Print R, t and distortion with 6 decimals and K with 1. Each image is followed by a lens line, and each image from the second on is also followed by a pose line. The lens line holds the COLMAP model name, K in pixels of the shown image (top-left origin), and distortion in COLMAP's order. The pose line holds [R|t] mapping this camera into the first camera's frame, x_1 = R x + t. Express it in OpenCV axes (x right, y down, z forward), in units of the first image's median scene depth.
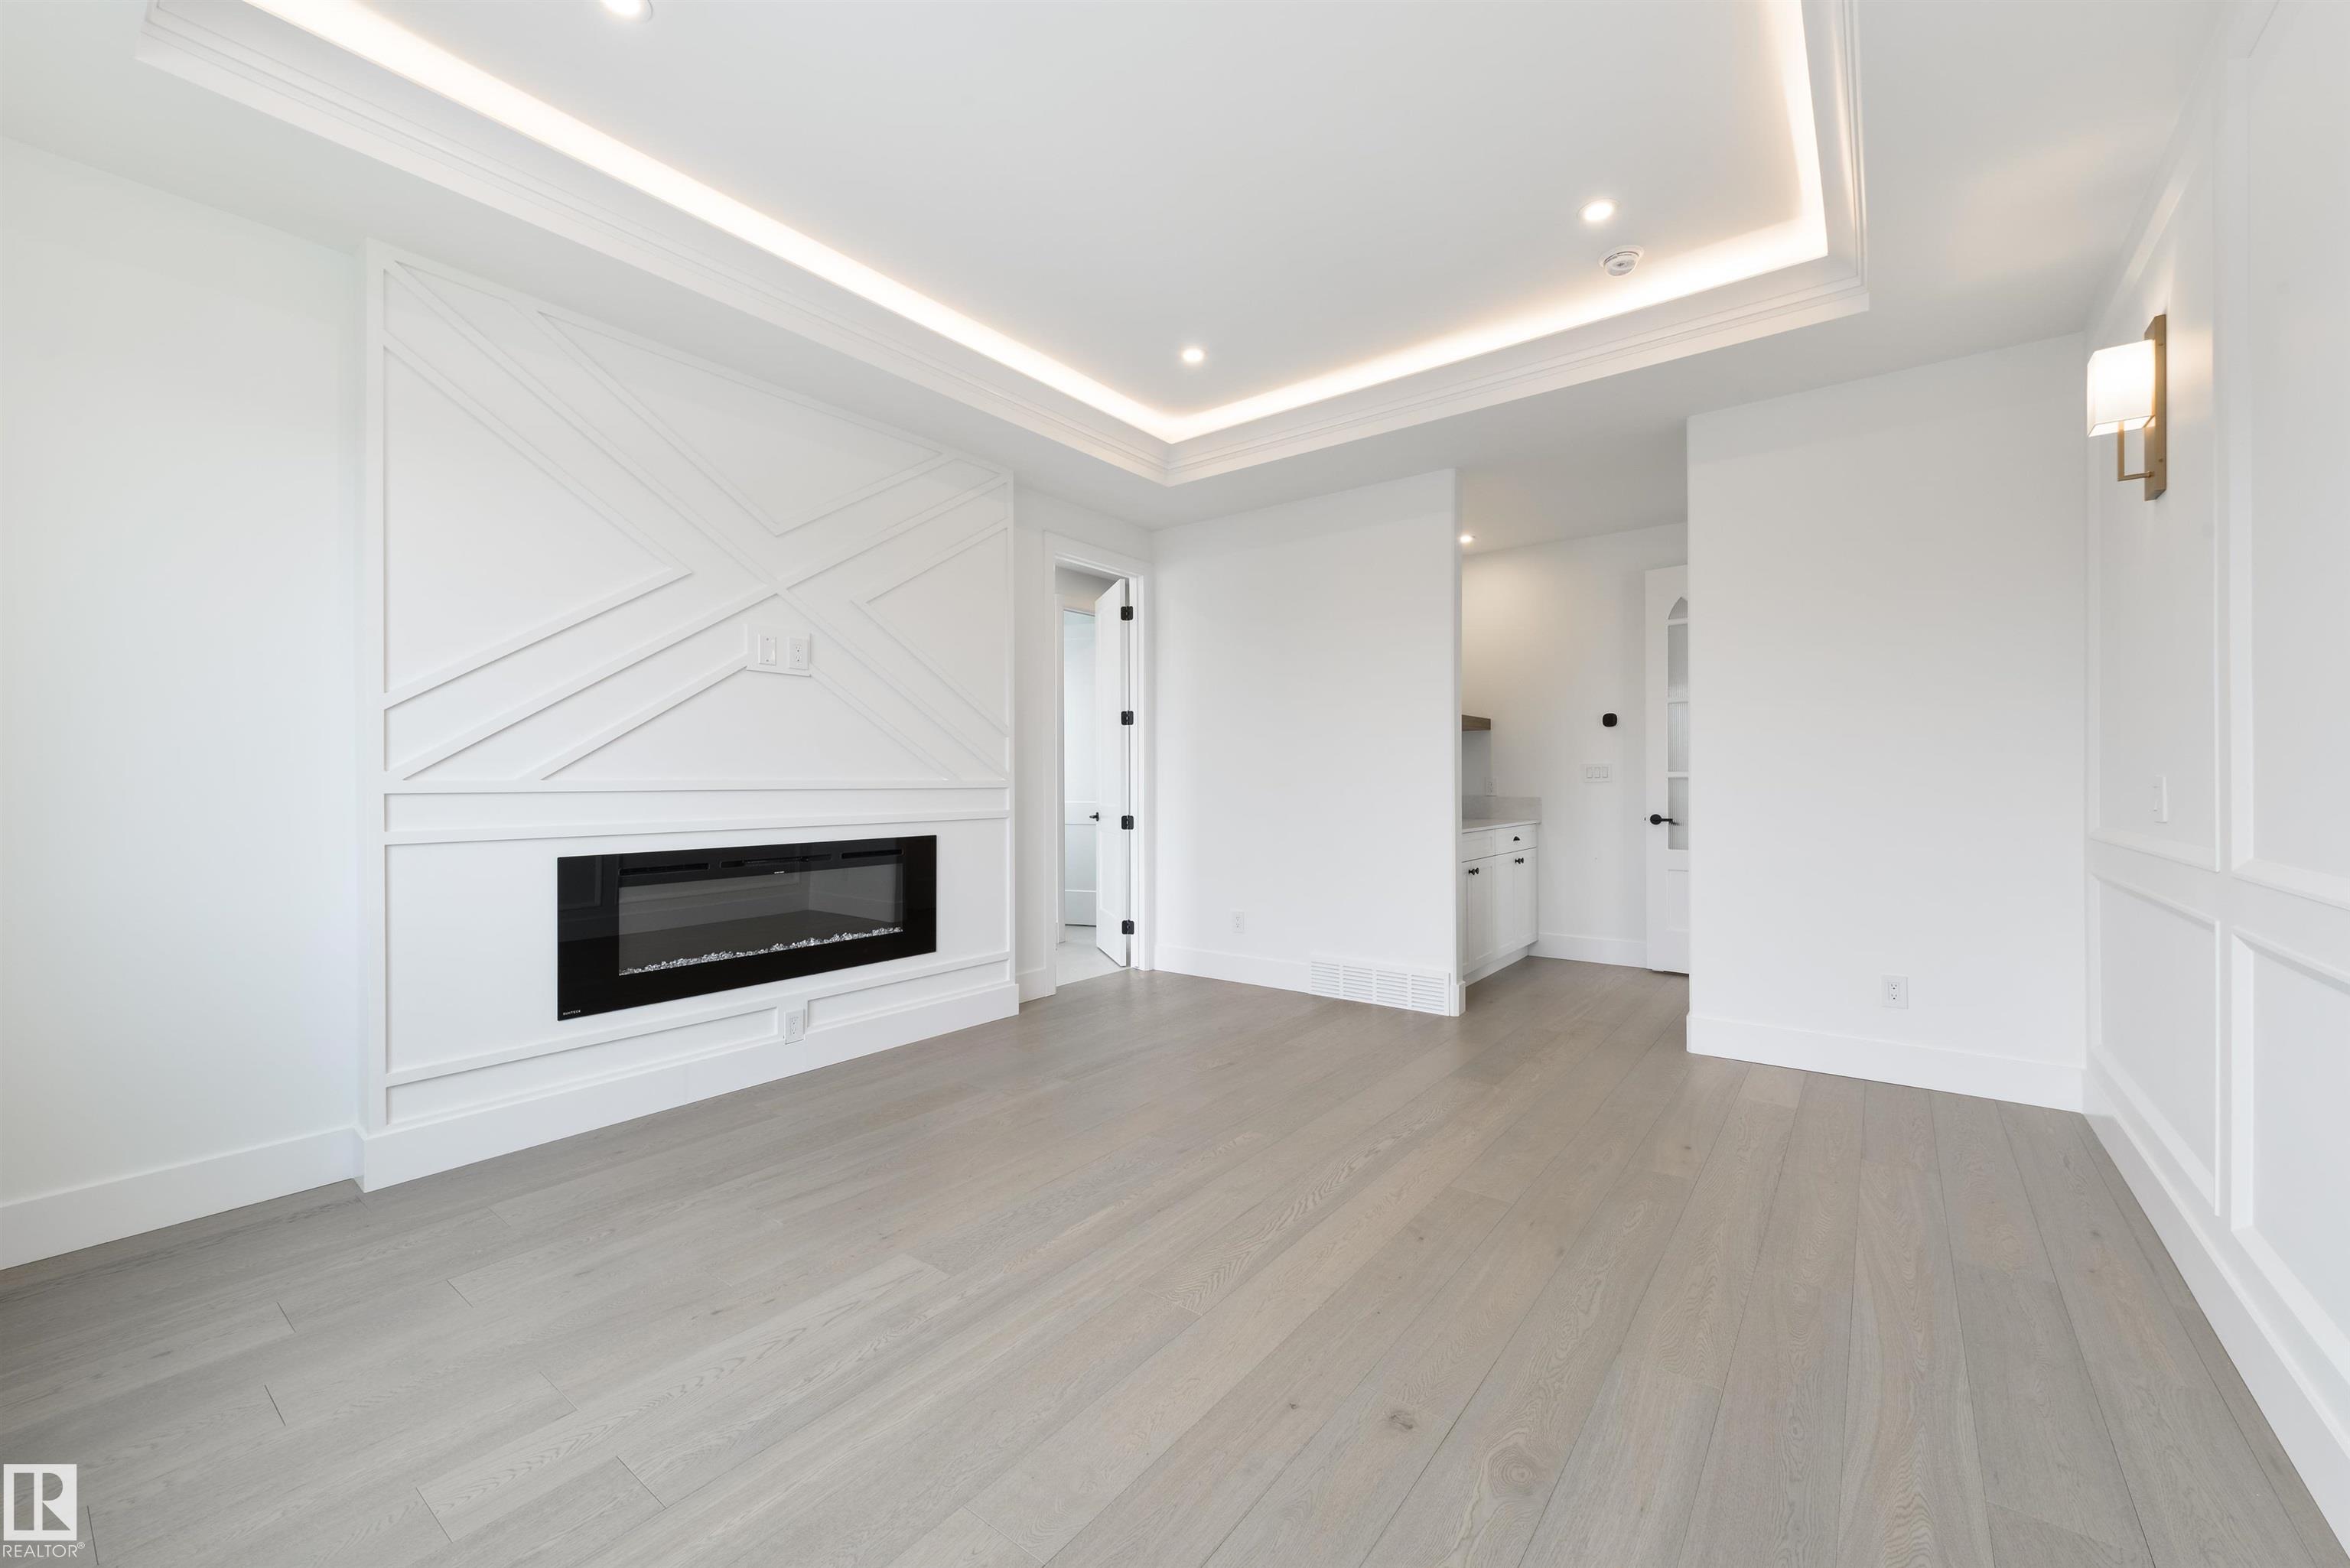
lens RADIAL K [[916.8, 0, 1219.5], [0, 916.8, 778.3], [0, 0, 1]] dist [0.003544, -0.002301]
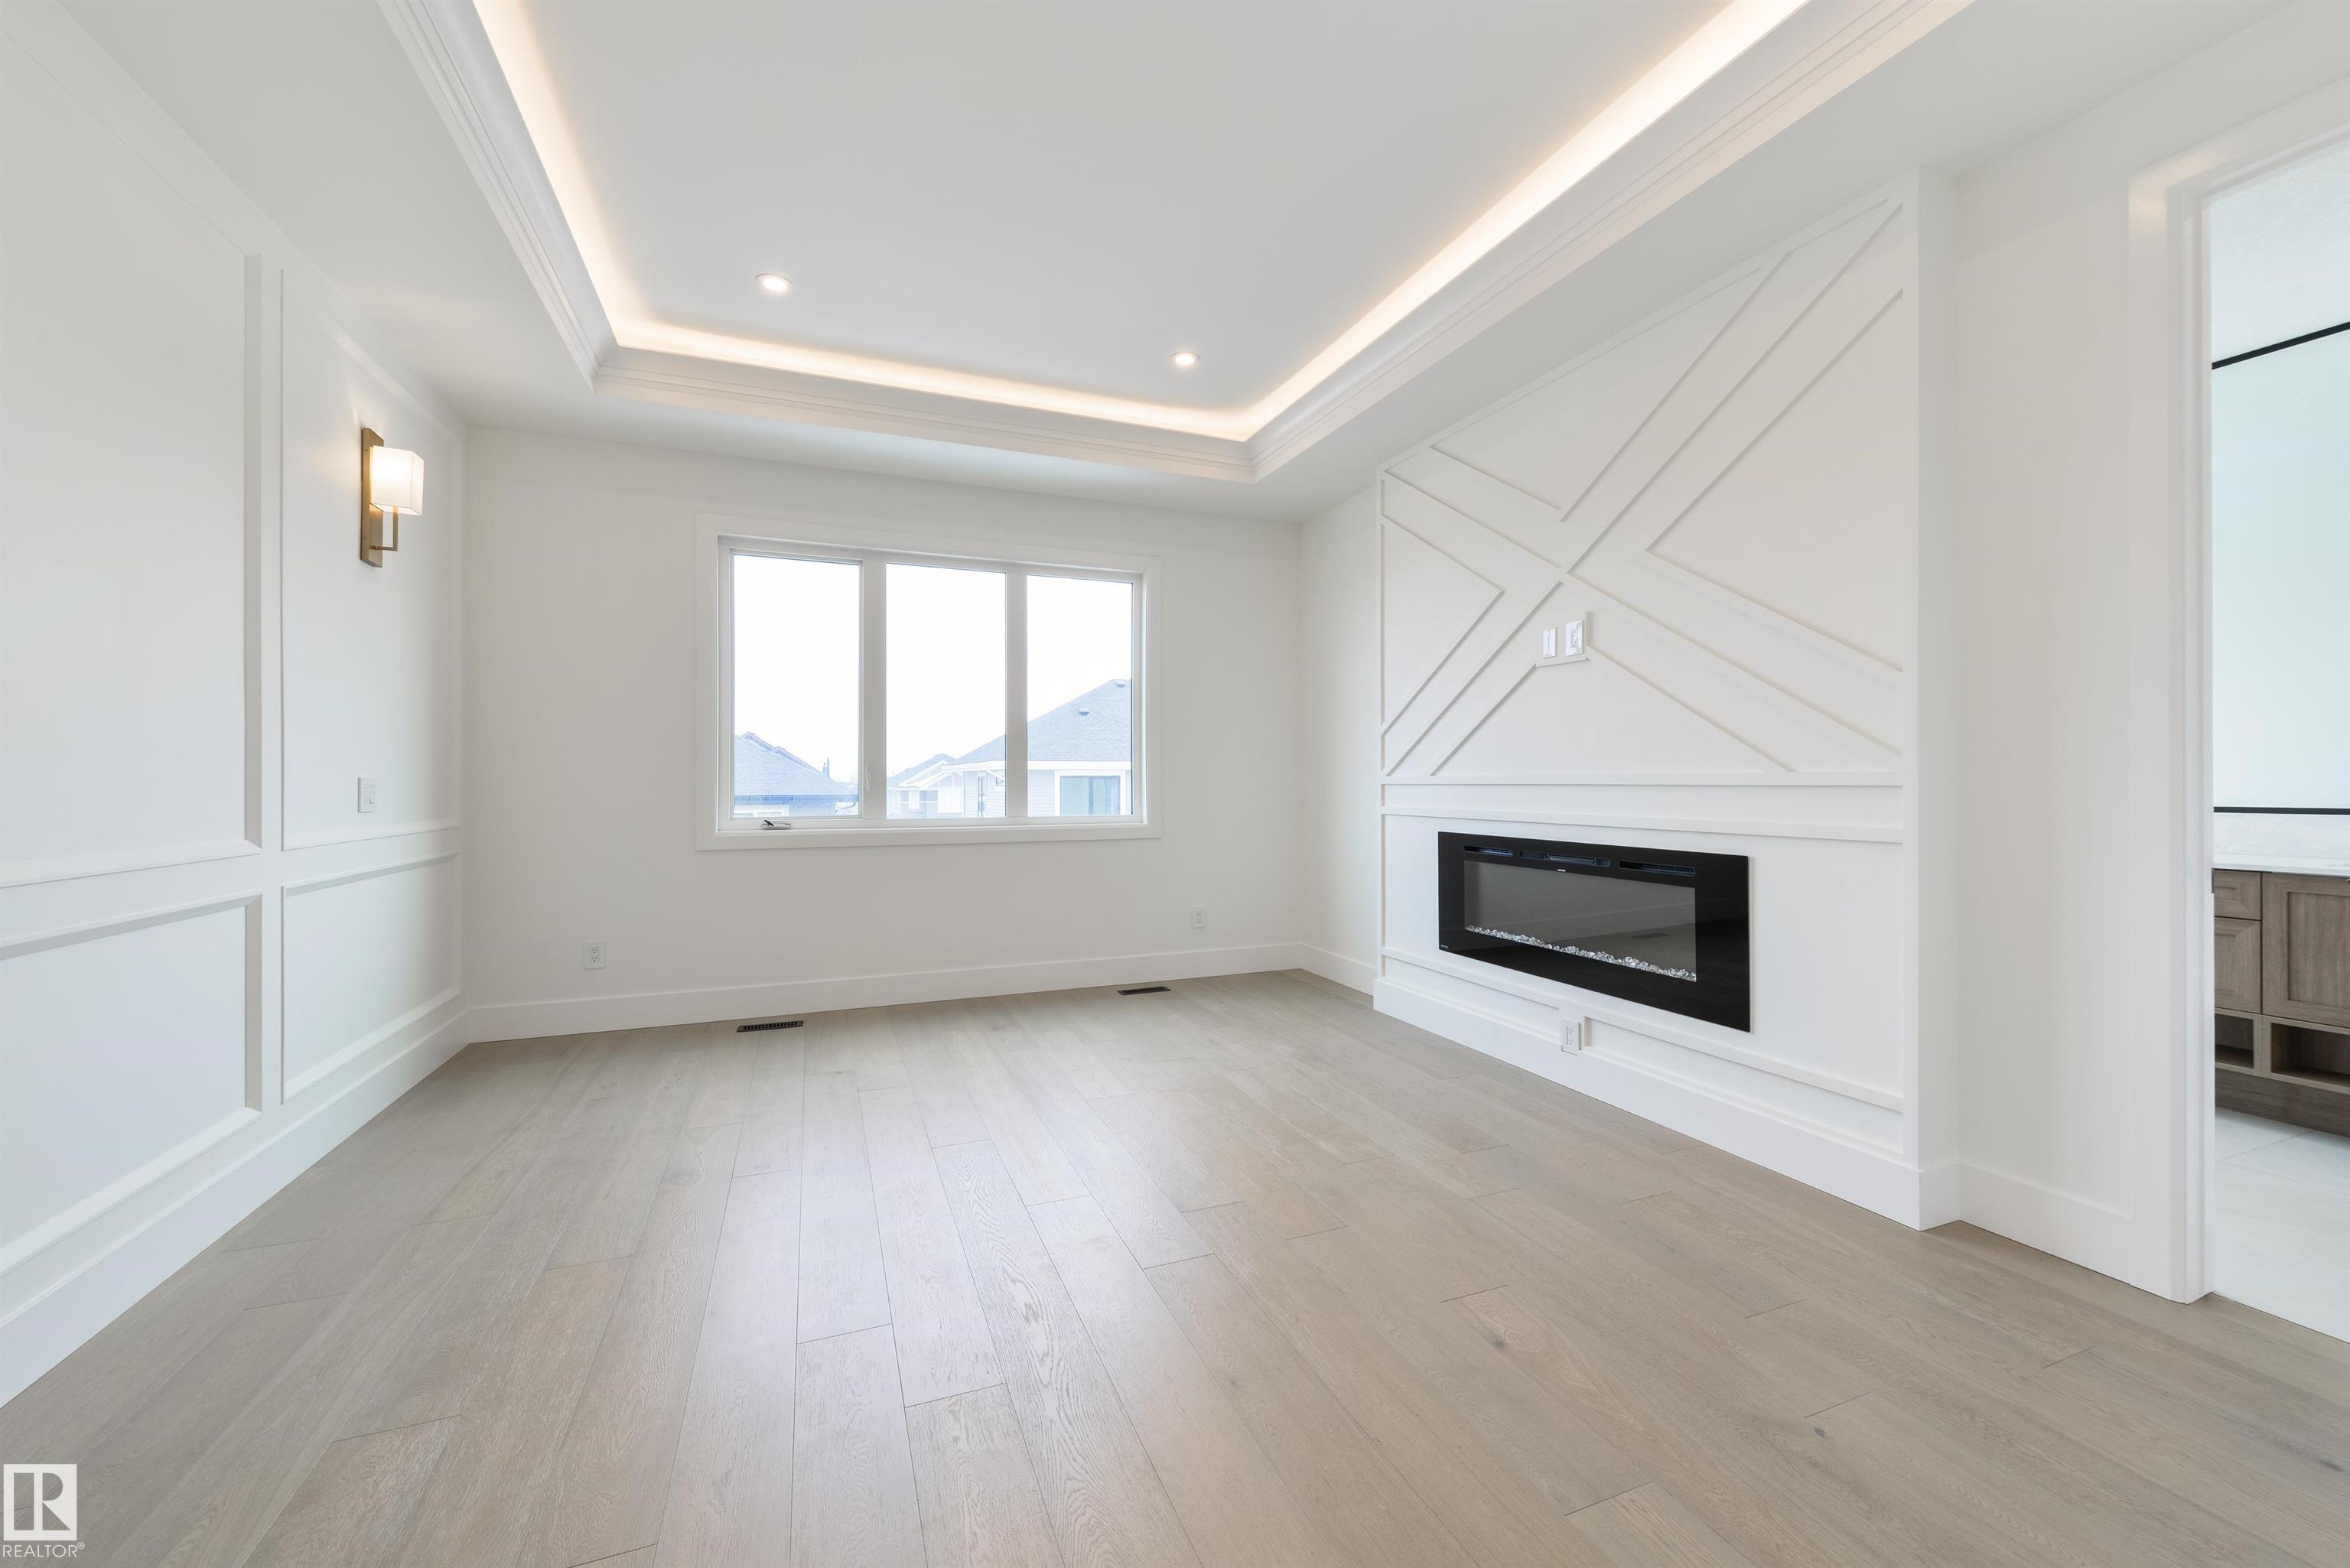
lens RADIAL K [[916.8, 0, 1170.2], [0, 916.8, 781.8], [0, 0, 1]] dist [0.003544, -0.002301]
pose [[-0.542563, 0.002242, -0.840012, 0.607788], [0.003230, 0.999995, 0.000582, 0.008103], [0.840009, -0.002398, -0.542567, 1.295098]]
